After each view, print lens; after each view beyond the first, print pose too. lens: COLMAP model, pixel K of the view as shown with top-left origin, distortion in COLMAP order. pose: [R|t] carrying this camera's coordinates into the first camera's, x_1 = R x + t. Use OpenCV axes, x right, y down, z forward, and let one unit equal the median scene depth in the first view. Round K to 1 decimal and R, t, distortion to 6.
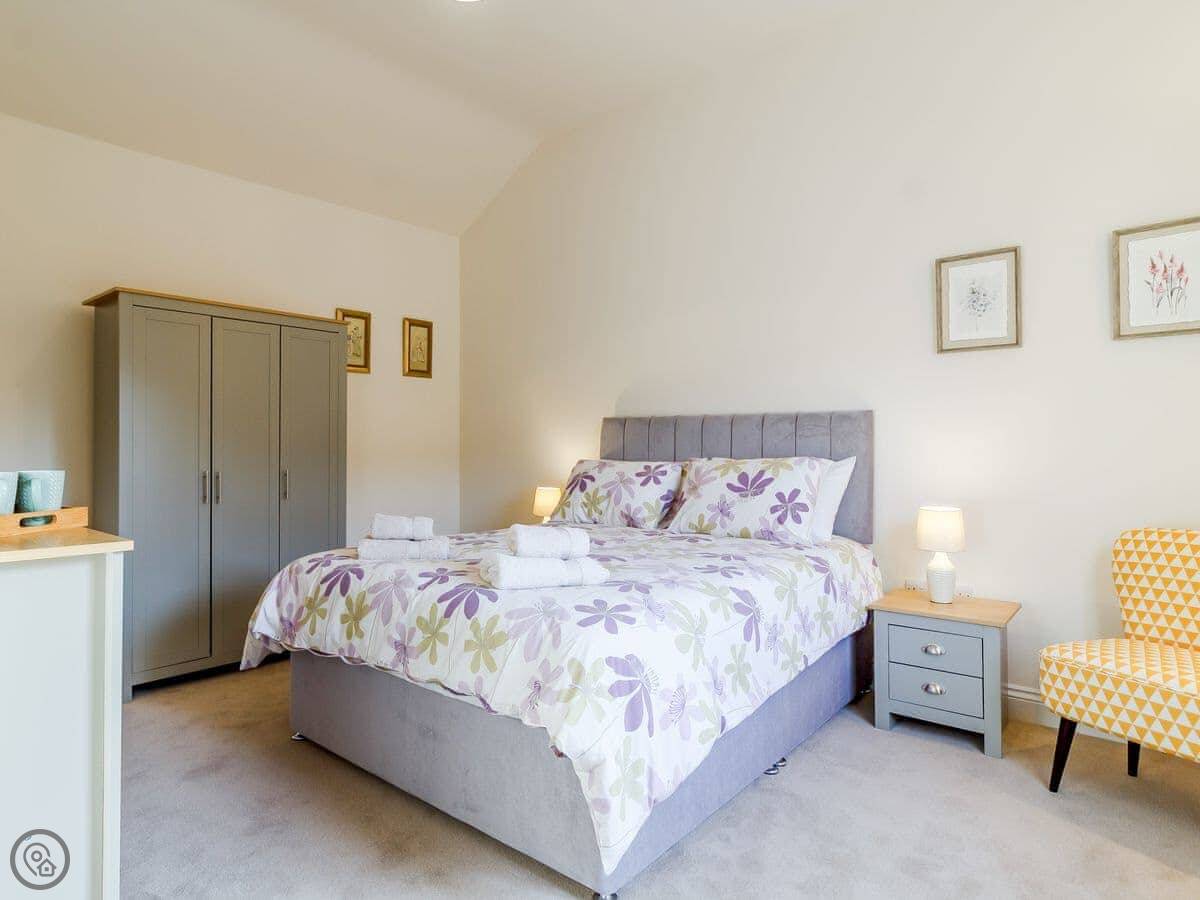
lens RADIAL K [[681.1, 0, 595.6], [0, 681.1, 444.0], [0, 0, 1]] dist [0.003200, 0.000540]
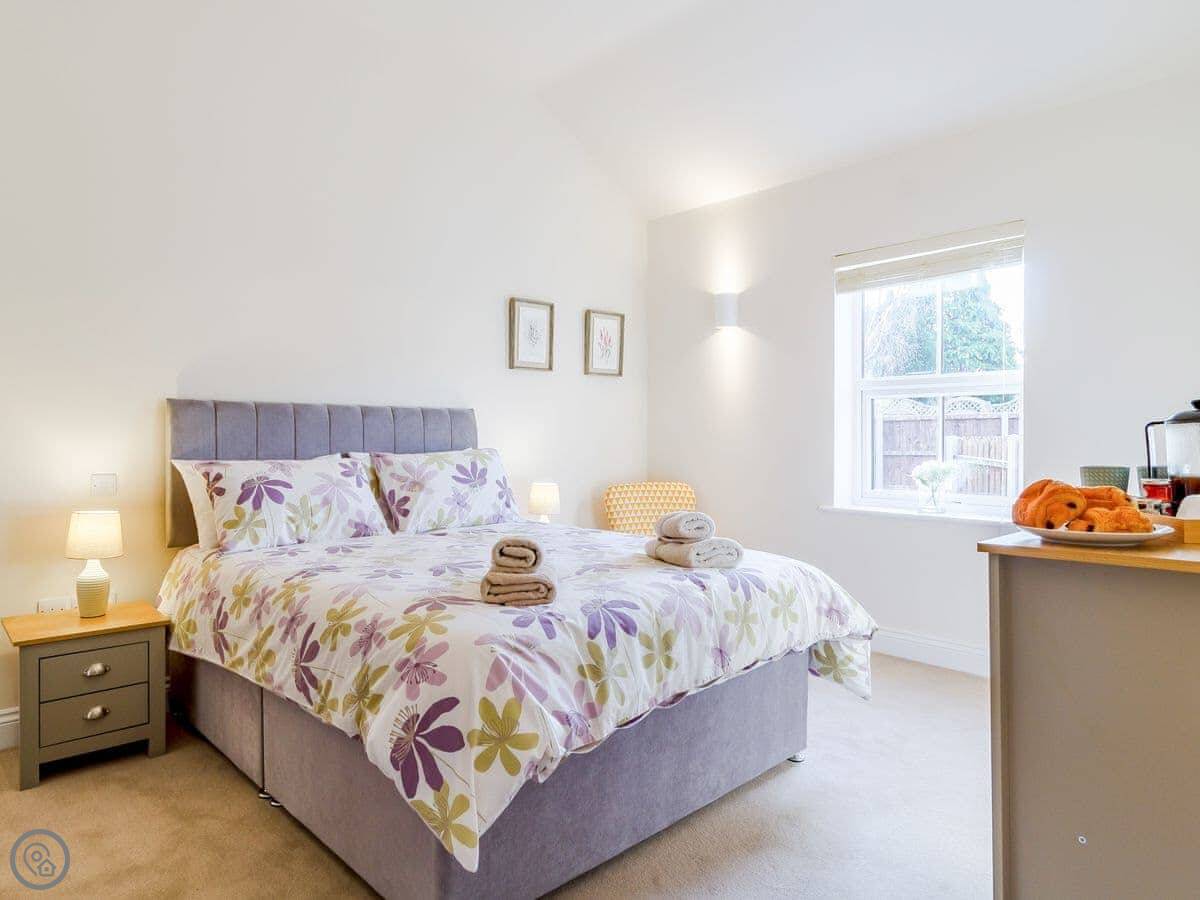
lens RADIAL K [[681.1, 0, 595.6], [0, 681.1, 444.0], [0, 0, 1]] dist [0.003200, 0.000540]
pose [[0.158816, -0.009397, 0.987264, -0.791239], [-0.001611, 0.999951, 0.009776, -0.000187], [-0.987307, -0.003143, 0.158793, 0.644819]]
